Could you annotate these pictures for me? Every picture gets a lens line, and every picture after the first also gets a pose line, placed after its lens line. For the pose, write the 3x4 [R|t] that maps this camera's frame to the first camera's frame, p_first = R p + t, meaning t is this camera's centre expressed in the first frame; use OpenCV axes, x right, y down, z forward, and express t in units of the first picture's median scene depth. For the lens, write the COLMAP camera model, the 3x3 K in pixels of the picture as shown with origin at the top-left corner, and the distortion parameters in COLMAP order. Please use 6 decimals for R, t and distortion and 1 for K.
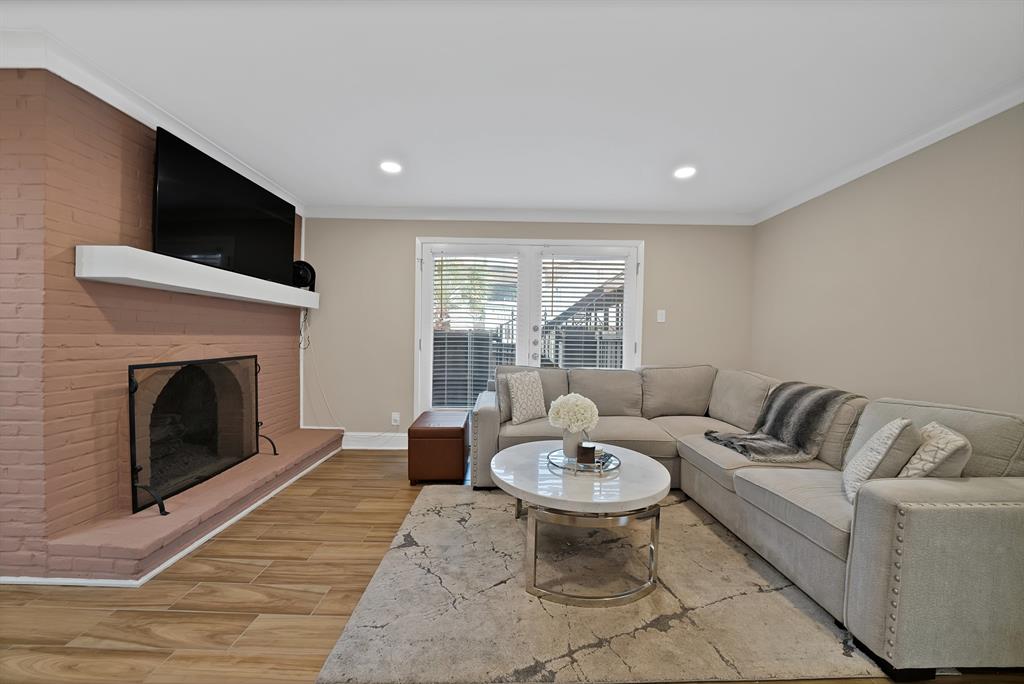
lens RADIAL K [[369.5, 0, 515.5], [0, 369.5, 345.4], [0, 0, 1]] dist [-0.020893, 0.001119]
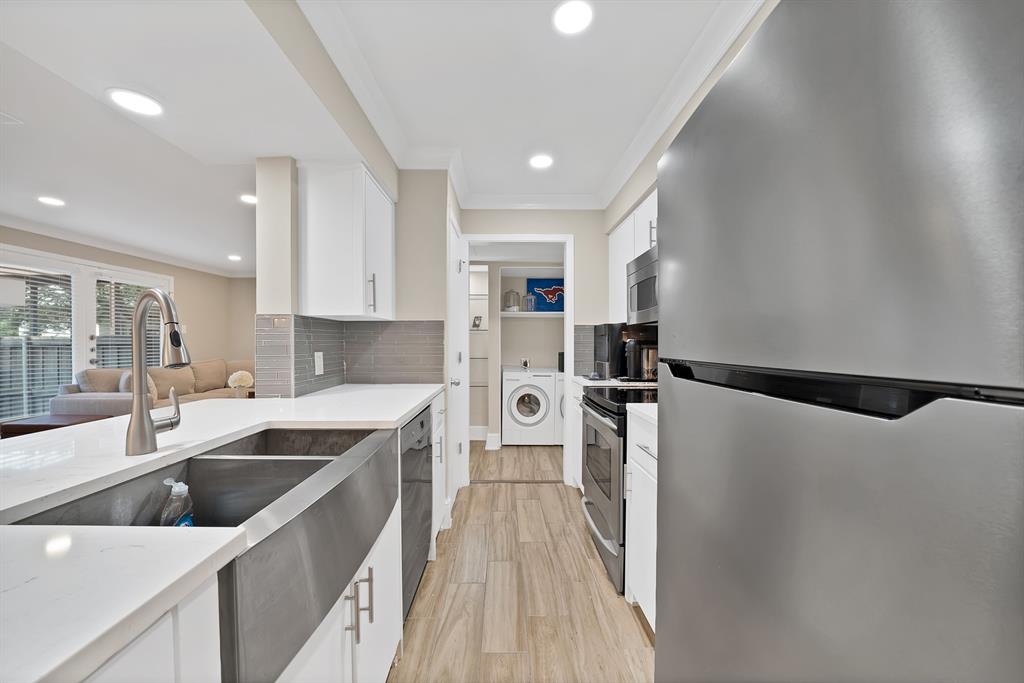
lens RADIAL K [[369.5, 0, 512.0], [0, 369.5, 345.5], [0, 0, 1]] dist [-0.020893, 0.001119]
pose [[0.002704, -0.024836, 0.999688, -1.465611], [0.018249, 0.999526, 0.024783, -0.032583], [-0.999830, 0.018176, 0.003155, -0.455026]]
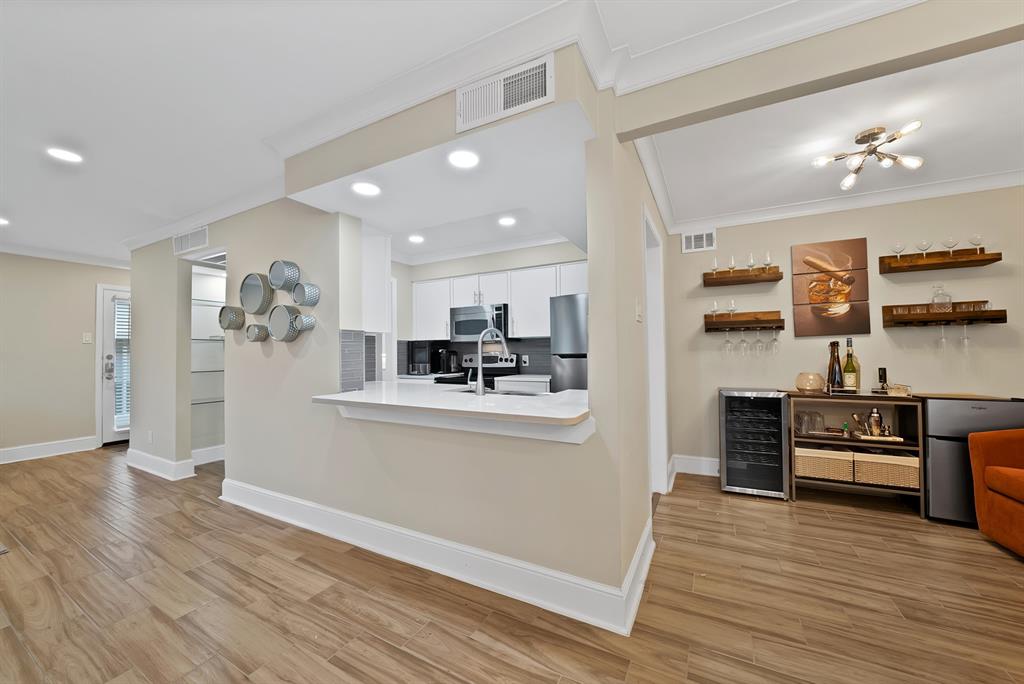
lens RADIAL K [[369.5, 0, 510.6], [0, 369.5, 351.4], [0, 0, 1]] dist [-0.020893, 0.001119]
pose [[-0.875814, -0.004152, 0.482631, -1.580497], [0.006394, 0.999775, 0.020205, -0.044325], [-0.482606, 0.020781, -0.875591, 0.567244]]
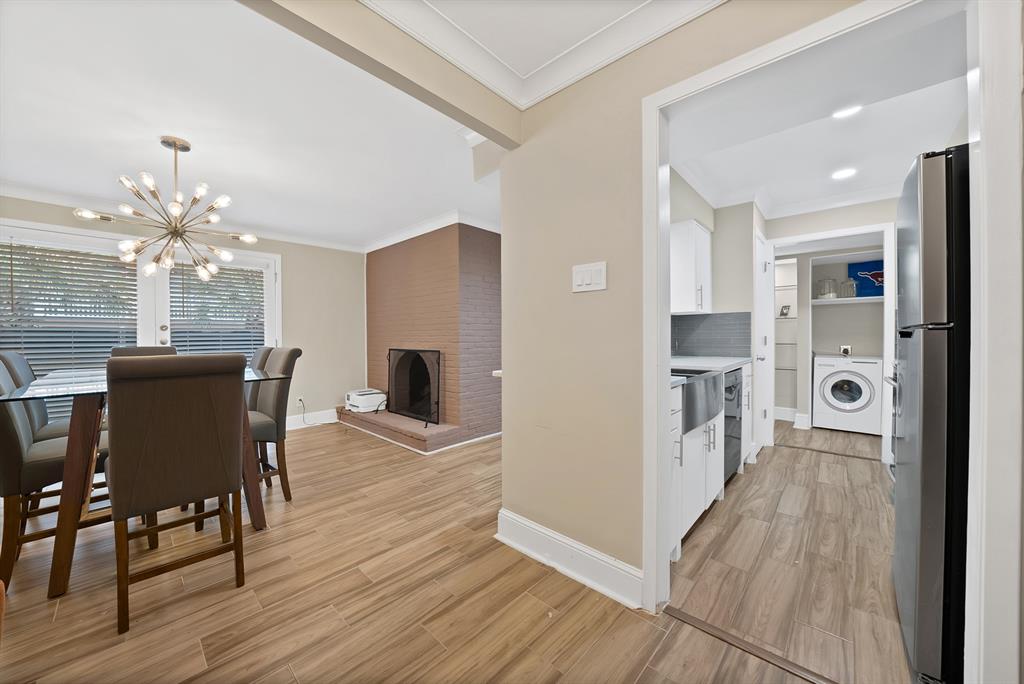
lens RADIAL K [[369.5, 0, 516.1], [0, 369.5, 341.9], [0, 0, 1]] dist [-0.020893, 0.001119]
pose [[0.679708, -0.031666, 0.732799, -1.982414], [0.032718, 0.999382, 0.012839, -0.015245], [-0.732753, 0.015249, 0.680324, -0.541248]]
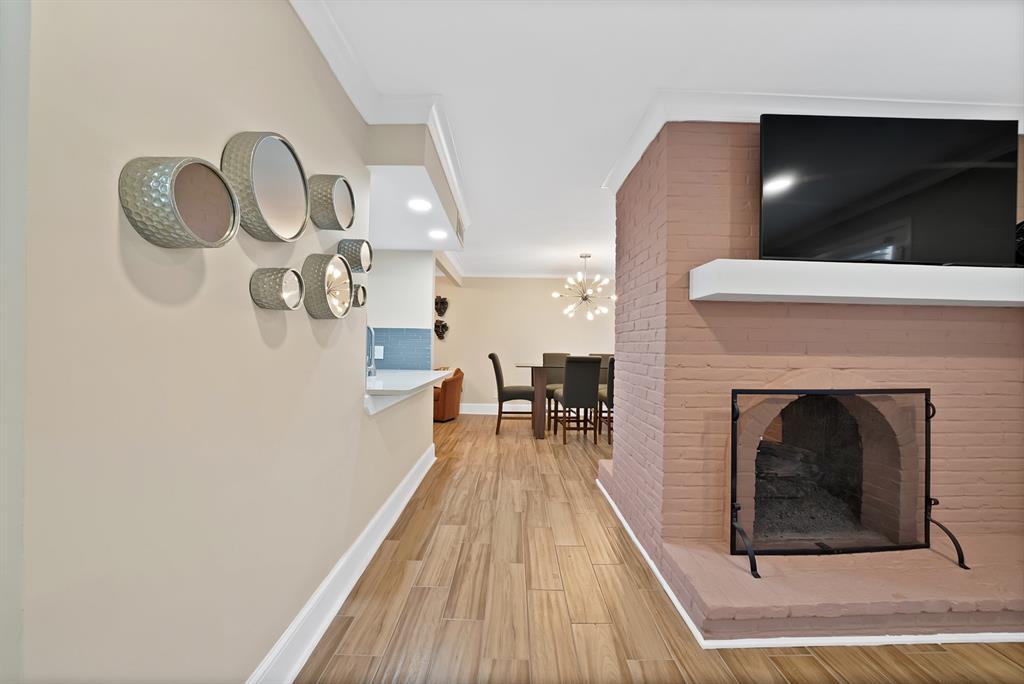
lens RADIAL K [[369.5, 0, 517.0], [0, 369.5, 342.4], [0, 0, 1]] dist [-0.020893, 0.001119]
pose [[0.000016, -0.025257, -0.999681, -0.093835], [-0.032911, 0.999139, -0.025244, -0.014022], [0.999458, 0.032900, -0.000815, 0.302355]]
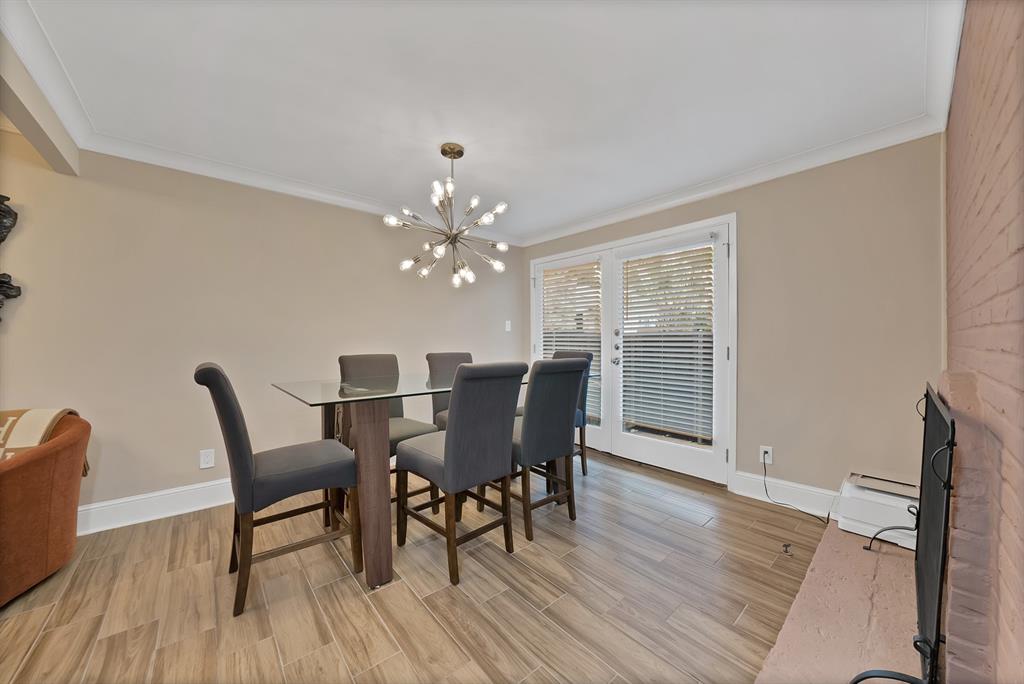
lens RADIAL K [[369.5, 0, 522.3], [0, 369.5, 346.0], [0, 0, 1]] dist [-0.020893, 0.001119]
pose [[0.644277, -0.011306, -0.764709, -1.139079], [-0.000524, 0.999884, -0.015224, -0.023940], [0.764792, 0.010209, 0.644196, 0.195030]]
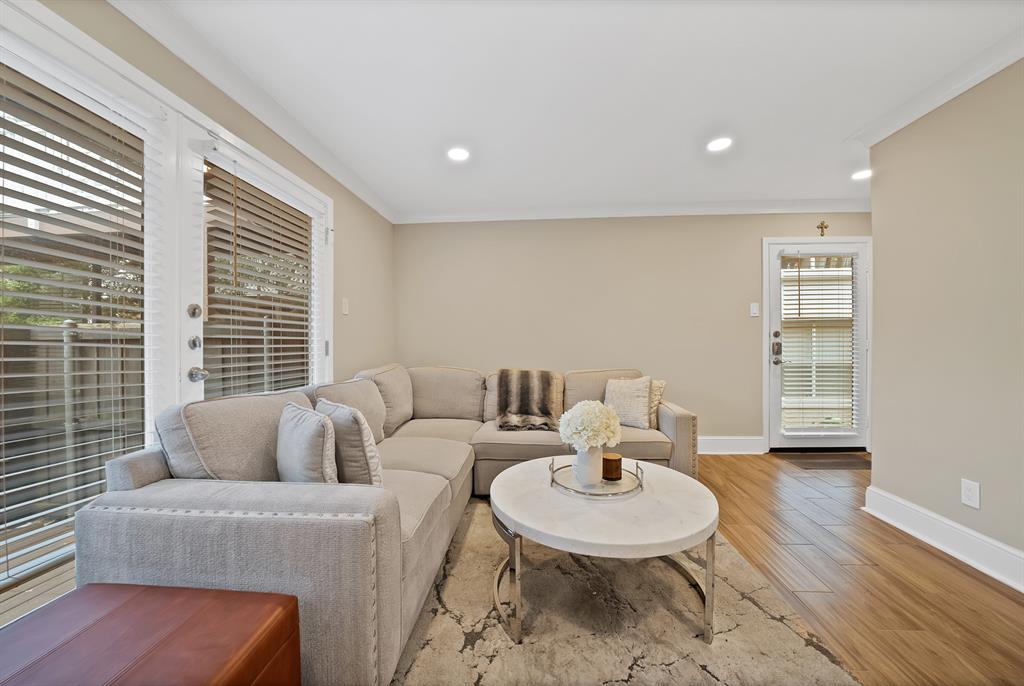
lens RADIAL K [[369.5, 0, 518.0], [0, 369.5, 345.7], [0, 0, 1]] dist [-0.020893, 0.001119]
pose [[0.084303, -0.022548, 0.996185, -0.461300], [0.026006, 0.999453, 0.020421, -0.004512], [-0.996101, 0.024185, 0.084844, 0.788432]]
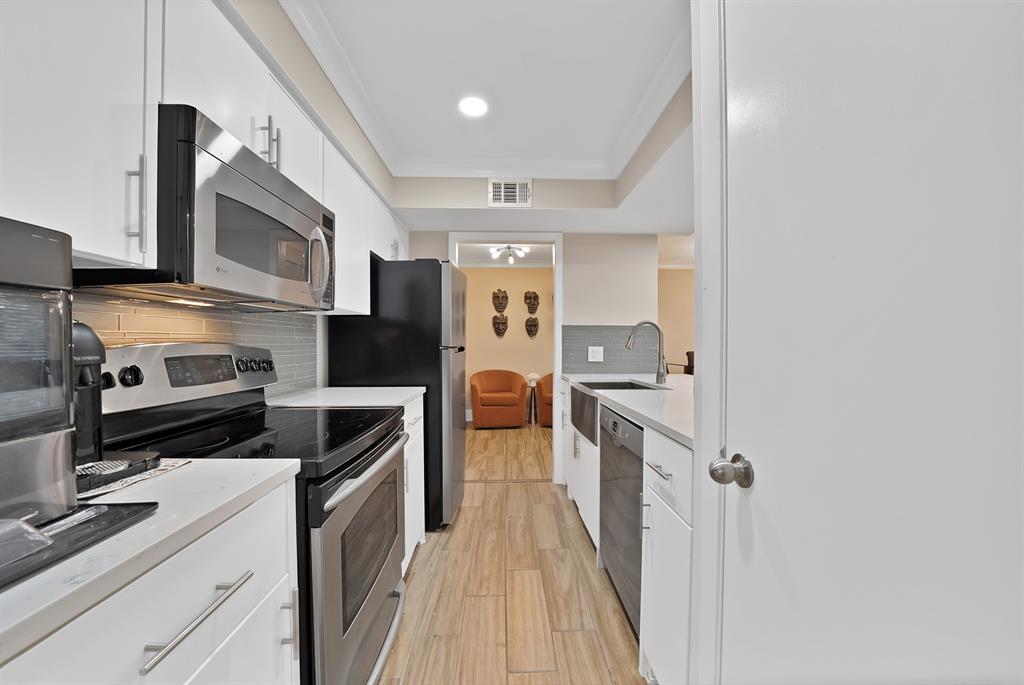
lens RADIAL K [[369.5, 0, 513.6], [0, 369.5, 346.2], [0, 0, 1]] dist [-0.020893, 0.001119]
pose [[0.010703, -0.009735, -0.999895, -0.272794], [-0.015027, 0.999838, -0.009895, -0.004550], [0.999830, 0.015131, 0.010555, -0.466446]]
